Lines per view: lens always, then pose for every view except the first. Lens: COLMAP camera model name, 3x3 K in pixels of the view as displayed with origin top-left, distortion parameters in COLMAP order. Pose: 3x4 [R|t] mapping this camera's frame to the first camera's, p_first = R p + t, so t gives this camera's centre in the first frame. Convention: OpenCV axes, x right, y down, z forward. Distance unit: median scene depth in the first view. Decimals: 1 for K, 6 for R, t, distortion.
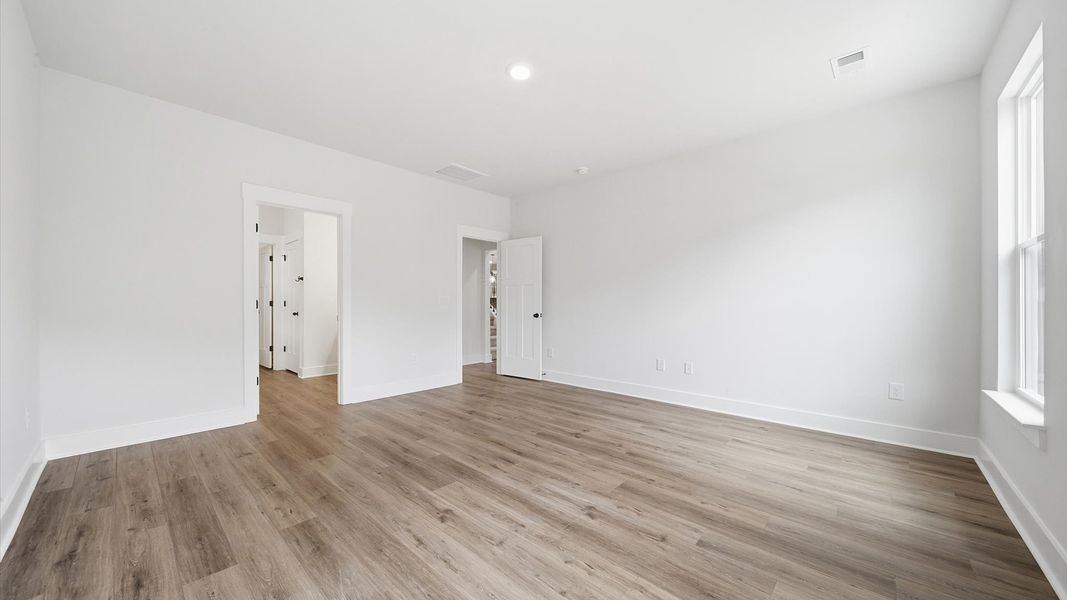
lens RADIAL K [[377.6, 0, 536.2], [0, 377.6, 308.8], [0, 0, 1]] dist [-0.002165, -0.000494]
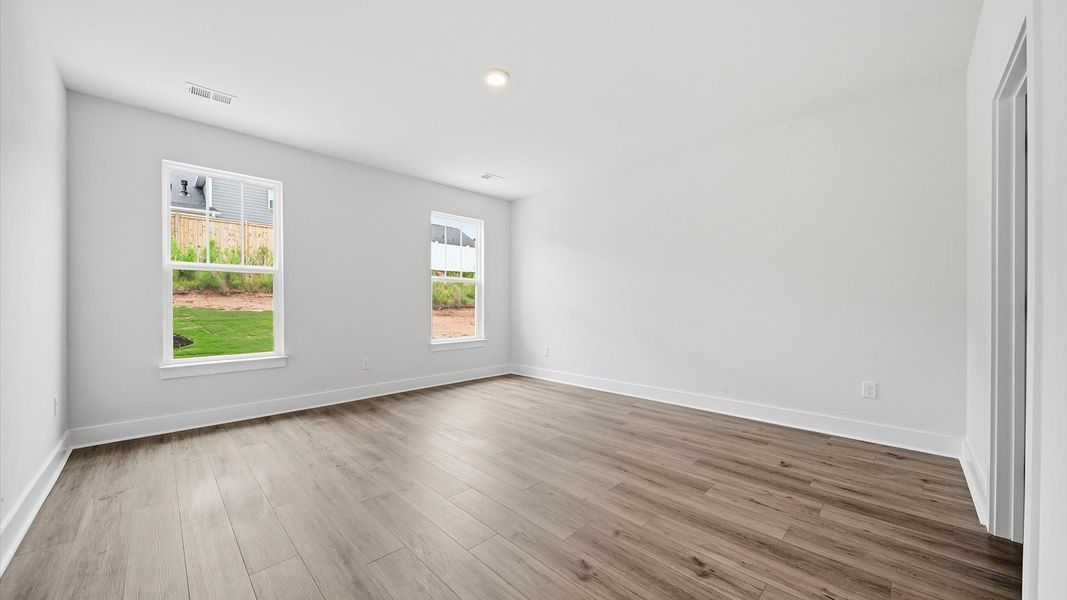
lens RADIAL K [[377.6, 0, 536.2], [0, 377.6, 308.8], [0, 0, 1]] dist [-0.002165, -0.000494]
pose [[-0.999104, -0.001707, 0.042297, -0.206707], [-0.000696, 0.999714, 0.023908, -0.026732], [-0.042326, 0.023857, -0.998819, 2.143900]]
